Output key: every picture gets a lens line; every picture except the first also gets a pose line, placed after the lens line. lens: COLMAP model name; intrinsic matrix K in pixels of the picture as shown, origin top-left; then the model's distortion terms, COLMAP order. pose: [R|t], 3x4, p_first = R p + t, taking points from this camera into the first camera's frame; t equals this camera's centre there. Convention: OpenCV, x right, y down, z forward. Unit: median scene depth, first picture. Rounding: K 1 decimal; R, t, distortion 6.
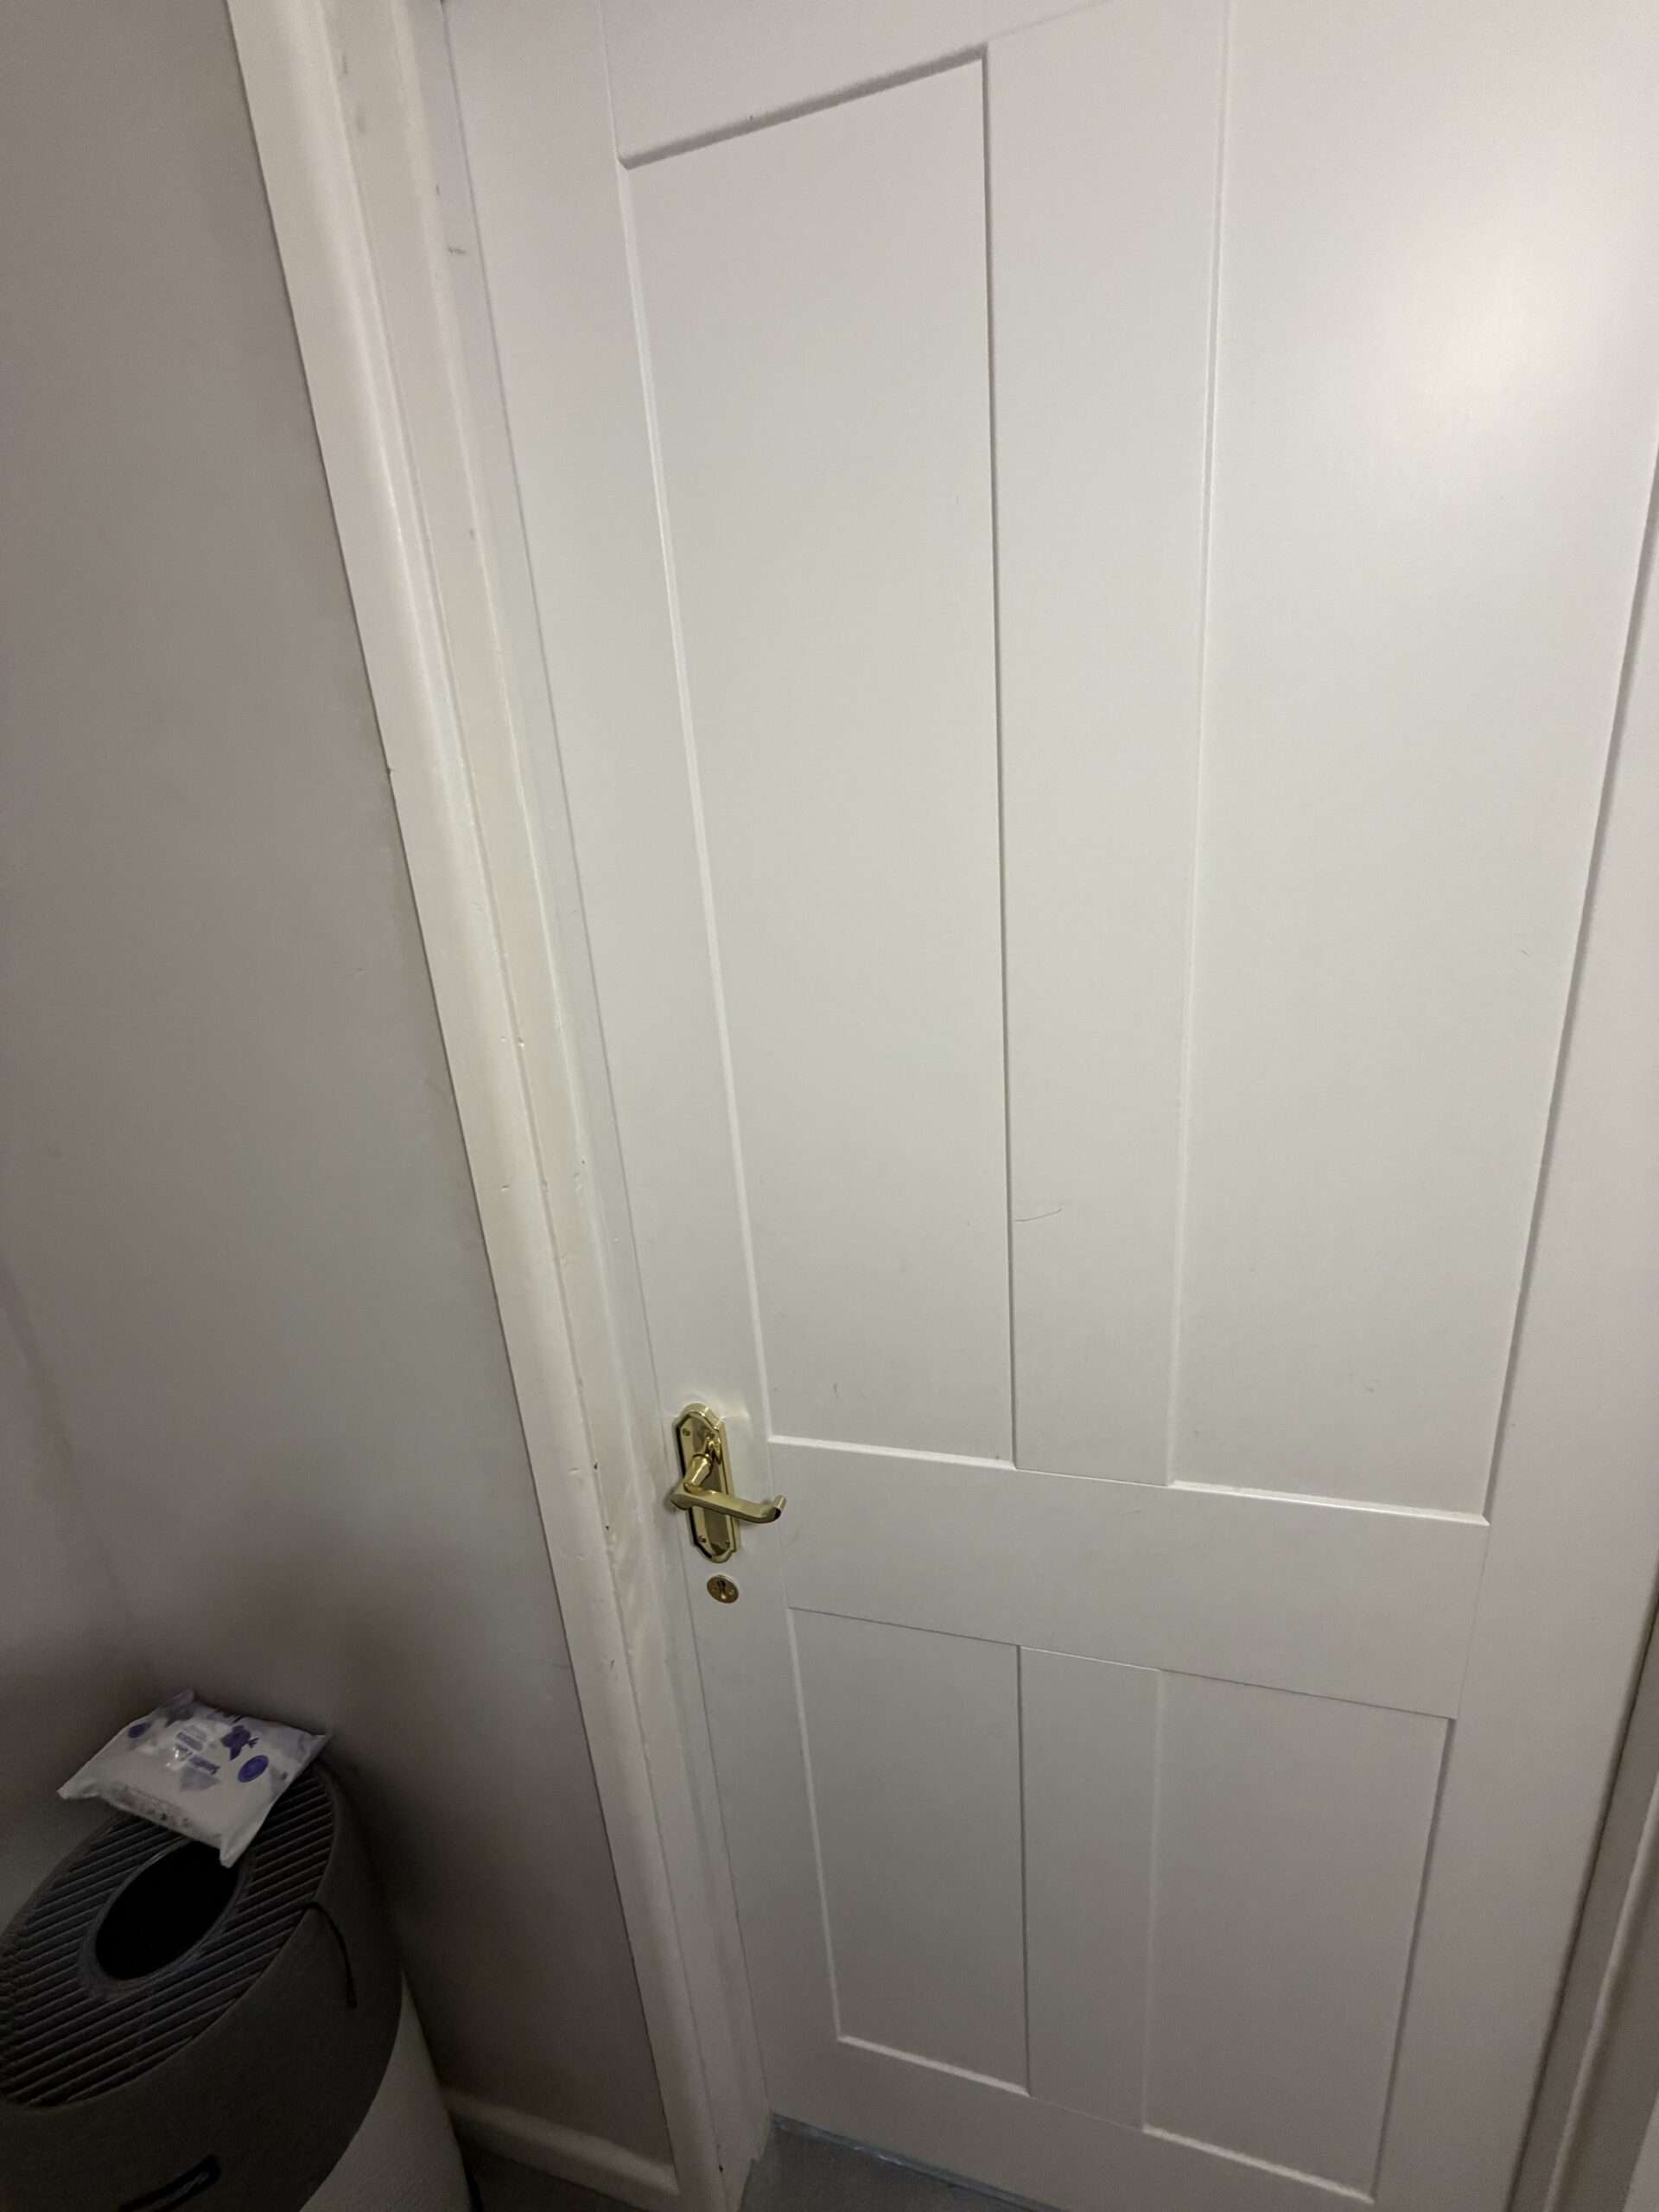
lens RADIAL K [[889.3, 0, 826.2], [0, 889.3, 1108.9], [0, 0, 1]] dist [0.000186, 0.000433]
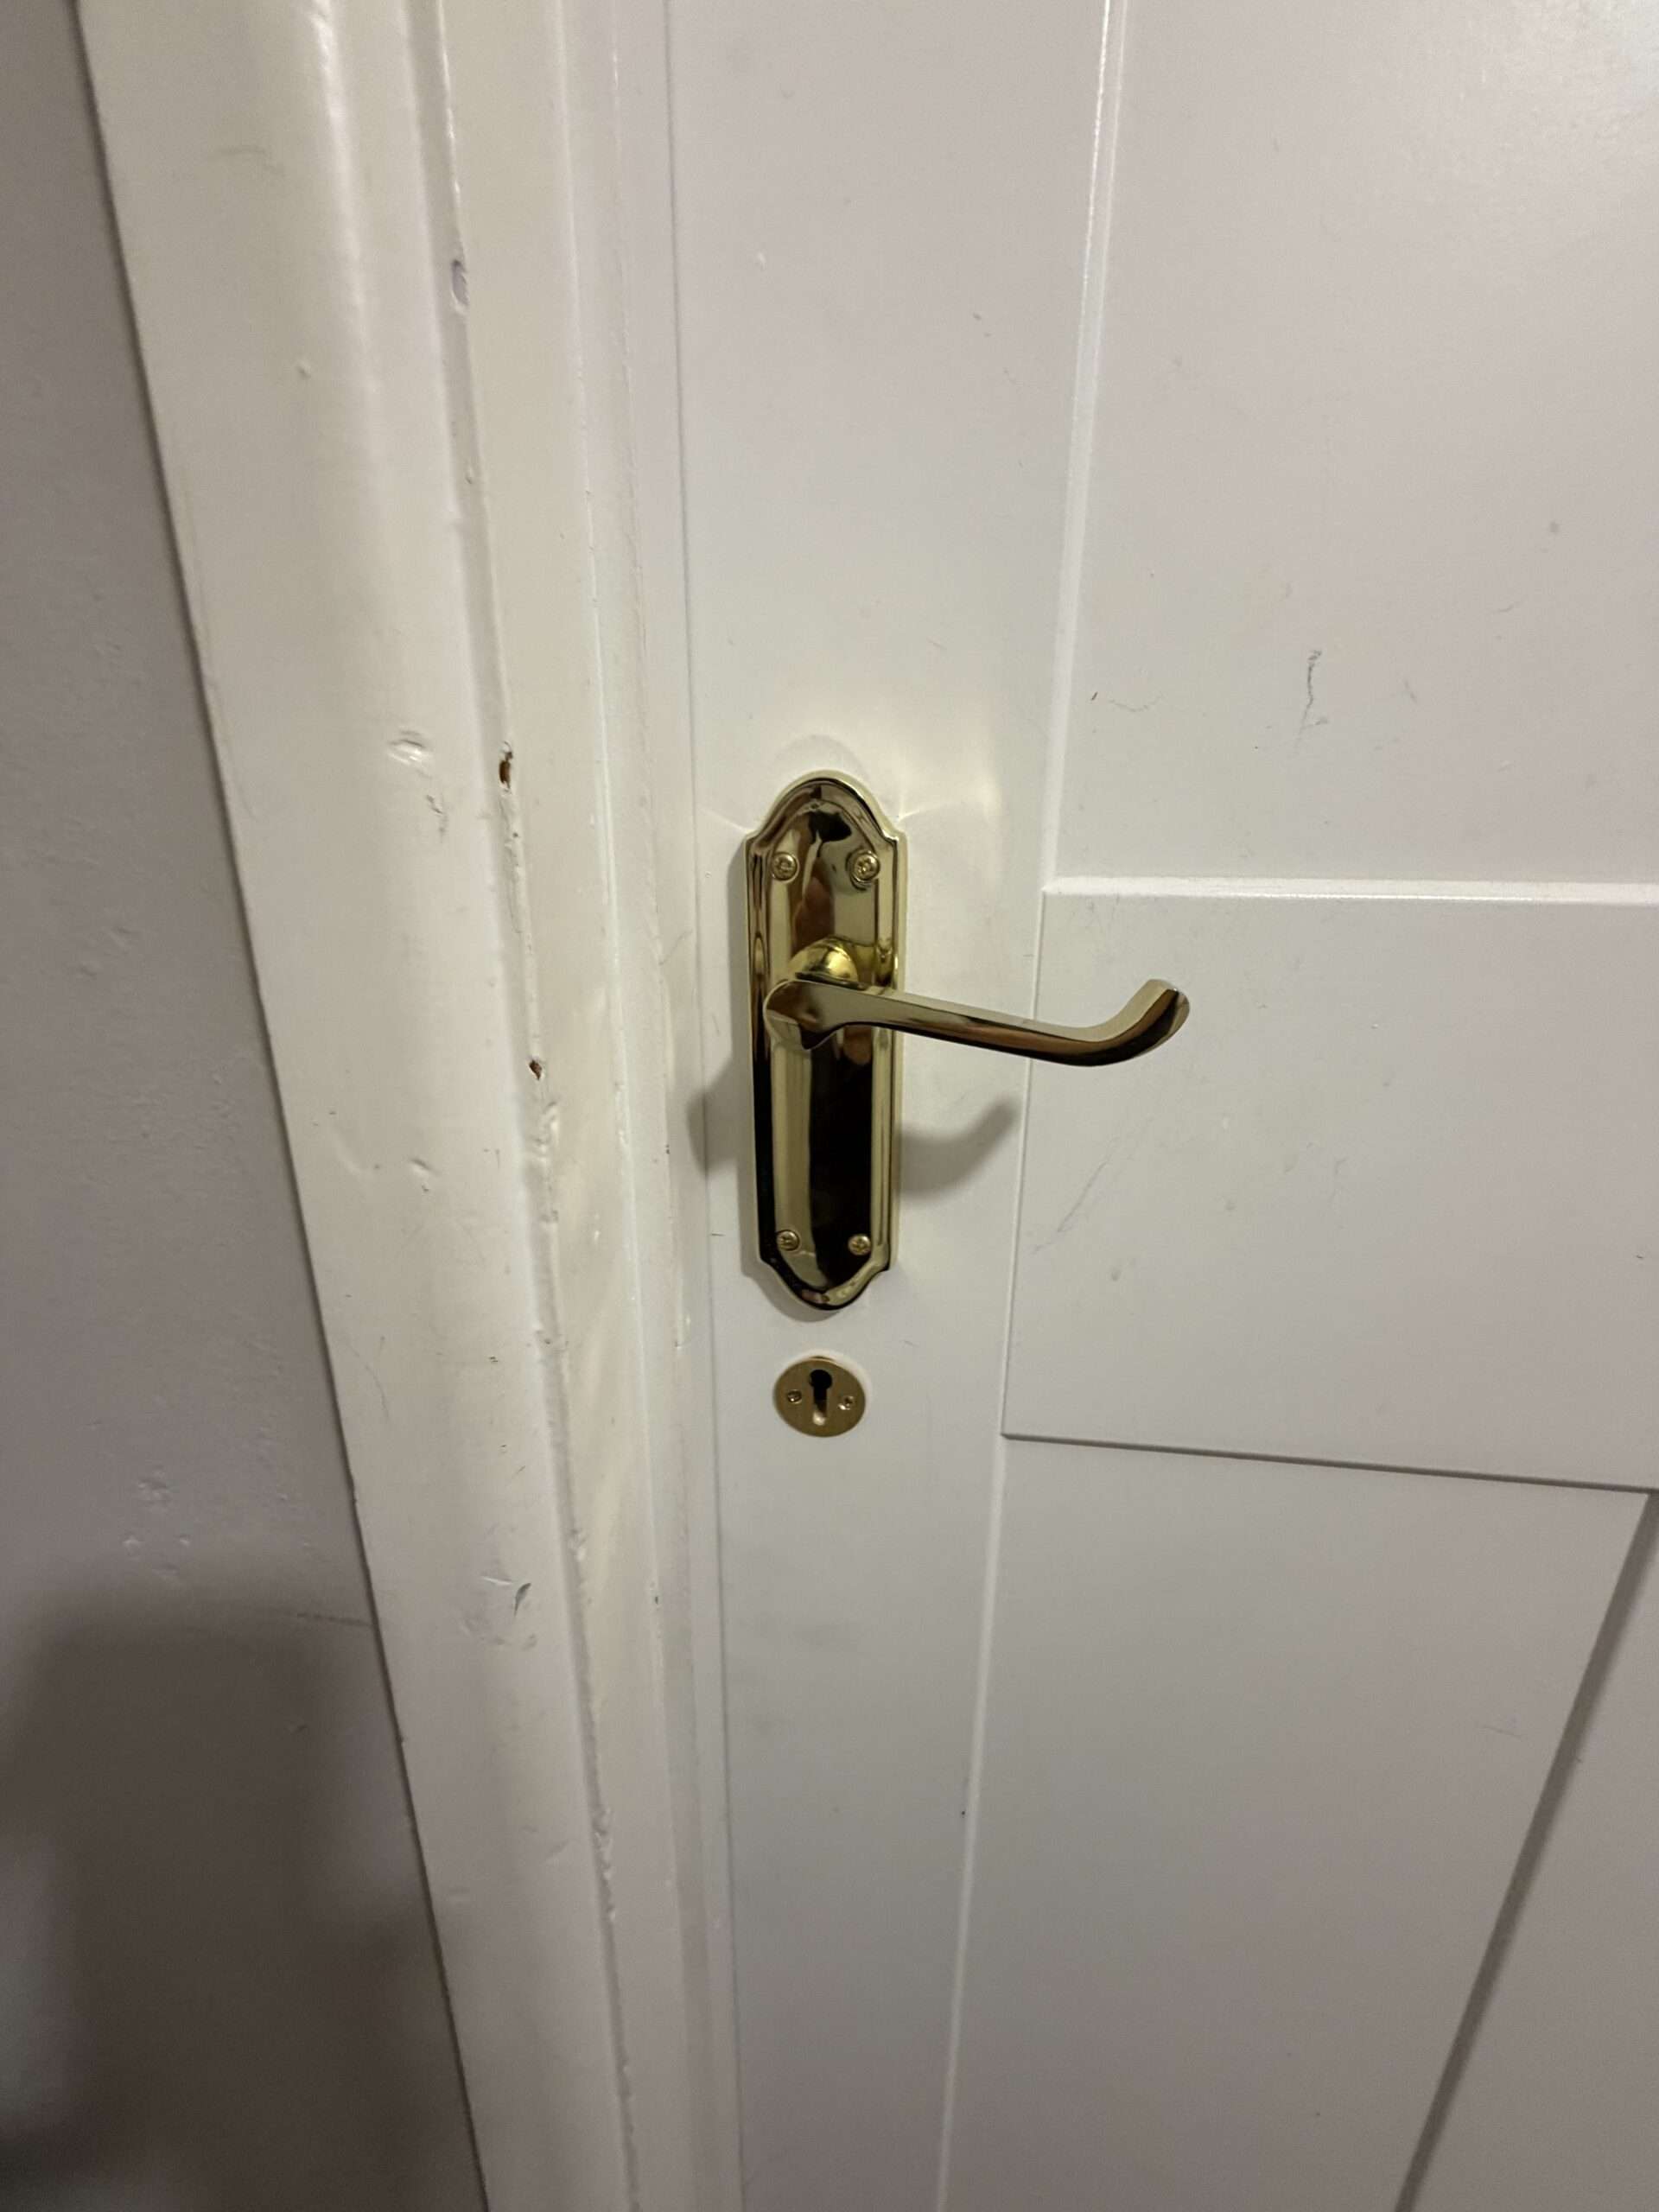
lens RADIAL K [[889.3, 0, 827.2], [0, 889.3, 1094.2], [0, 0, 1]] dist [0.000186, 0.000433]
pose [[0.989386, 0.039514, 0.139835, -0.185935], [-0.039827, 0.999206, -0.000561, 0.450064], [-0.139746, -0.005014, 0.990175, 0.686215]]
